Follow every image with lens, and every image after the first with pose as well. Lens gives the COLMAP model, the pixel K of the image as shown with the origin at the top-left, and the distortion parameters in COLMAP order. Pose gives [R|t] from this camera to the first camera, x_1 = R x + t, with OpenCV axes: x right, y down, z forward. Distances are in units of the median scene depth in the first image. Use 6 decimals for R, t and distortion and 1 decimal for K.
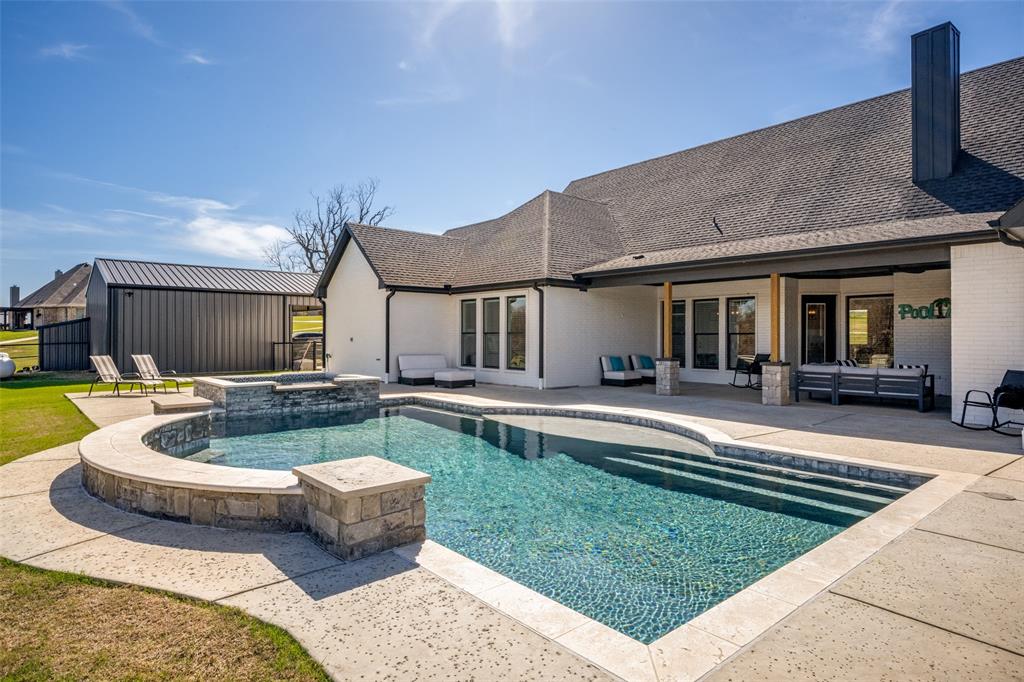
lens RADIAL K [[582.0, 0, 512.4], [0, 582.0, 333.9], [0, 0, 1]] dist [-0.000482, 0.000003]
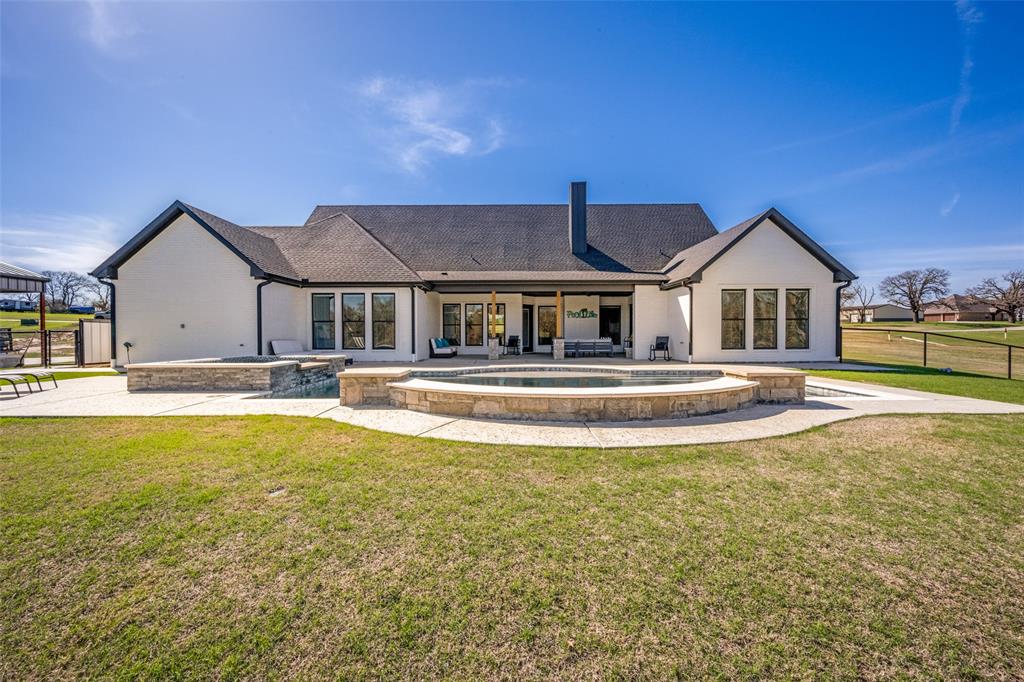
lens RADIAL K [[405.7, 0, 509.3], [0, 405.7, 335.1], [0, 0, 1]] dist [0.000507, 0.000101]
pose [[0.657356, -0.004695, 0.753565, -0.512123], [0.000584, 0.999983, 0.005720, 0.025148], [-0.753580, -0.003320, 0.657348, 0.191802]]
